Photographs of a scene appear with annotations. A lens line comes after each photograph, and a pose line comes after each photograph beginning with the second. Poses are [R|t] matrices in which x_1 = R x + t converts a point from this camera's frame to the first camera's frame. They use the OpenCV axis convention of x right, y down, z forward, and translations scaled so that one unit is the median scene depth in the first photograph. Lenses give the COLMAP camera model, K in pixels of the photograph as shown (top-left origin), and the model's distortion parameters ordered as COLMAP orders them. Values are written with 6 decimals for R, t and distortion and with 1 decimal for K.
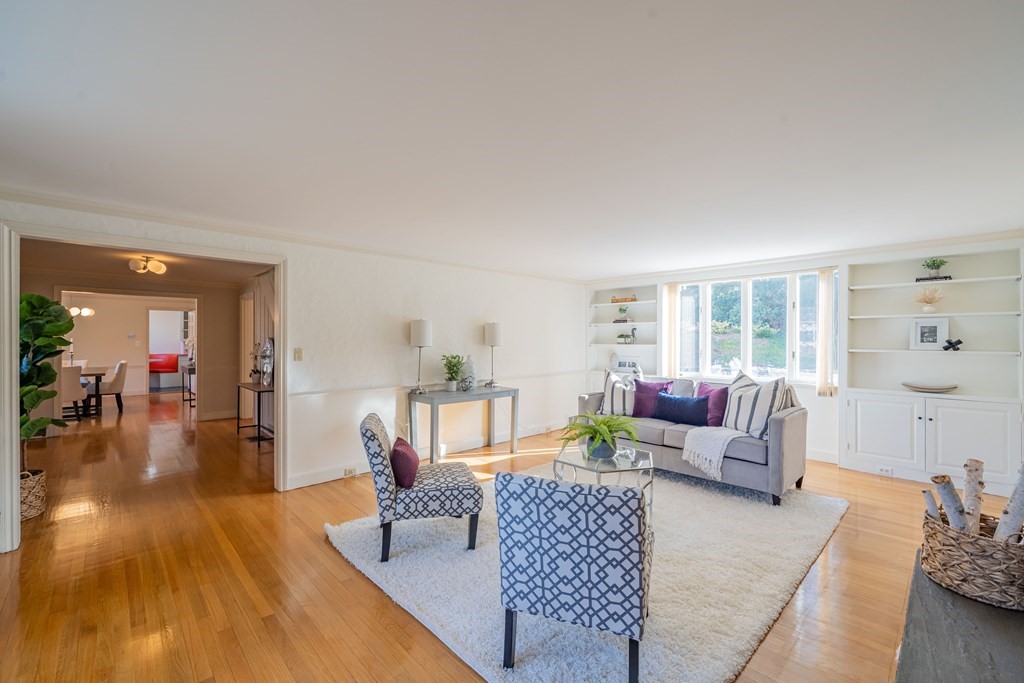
lens RADIAL K [[424.6, 0, 515.3], [0, 424.6, 340.6], [0, 0, 1]] dist [-0.009166, 0.000034]
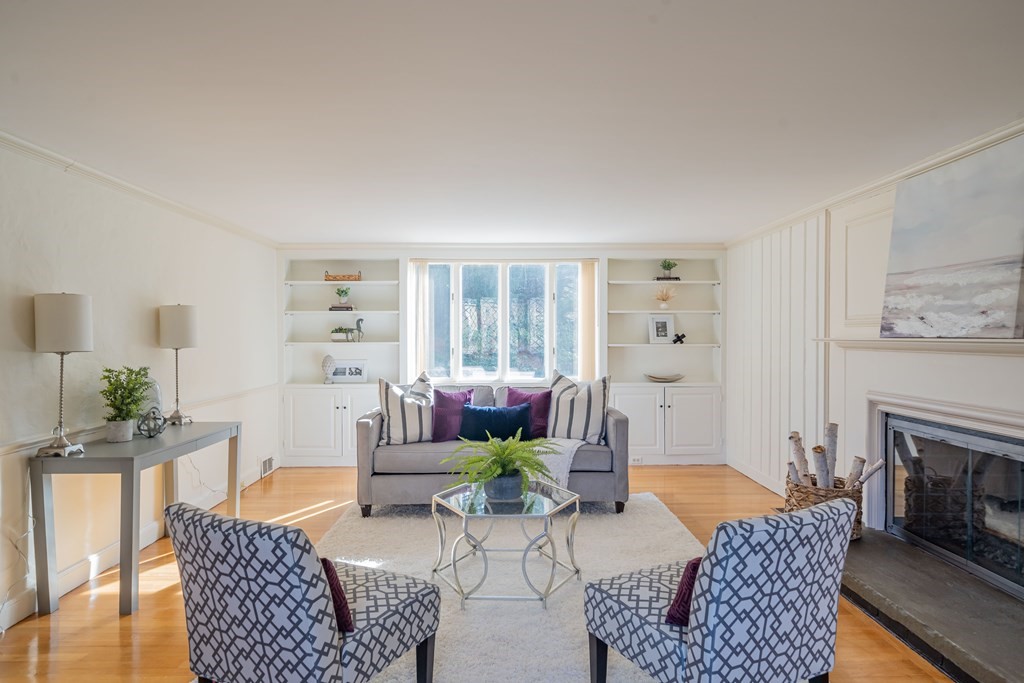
lens RADIAL K [[590.8, 0, 509.1], [0, 590.8, 339.6], [0, 0, 1]] dist [0.005980, -0.001701]
pose [[0.683181, -0.009659, 0.730185, -0.363926], [0.005470, 0.999952, 0.008109, -0.002280], [-0.730229, -0.001546, 0.683201, 0.214151]]
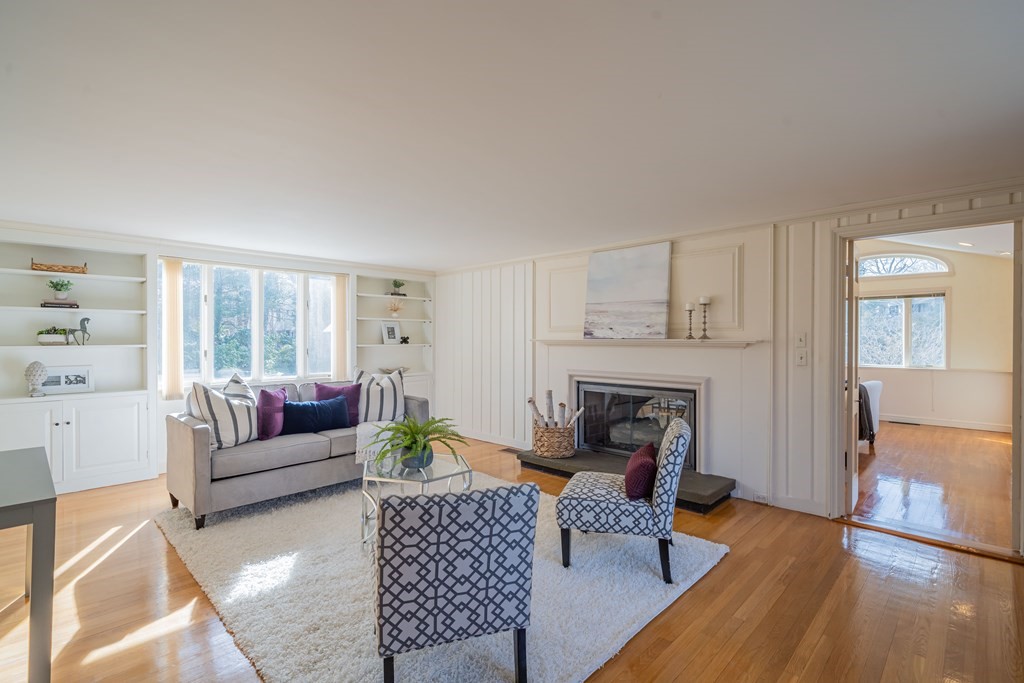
lens RADIAL K [[478.9, 0, 506.8], [0, 478.9, 338.7], [0, 0, 1]] dist [0.000970, -0.000330]
pose [[-0.024486, -0.005708, 0.999684, -0.570610], [0.002840, 0.999979, 0.005779, -0.003334], [-0.999696, 0.002981, -0.024469, 0.578790]]
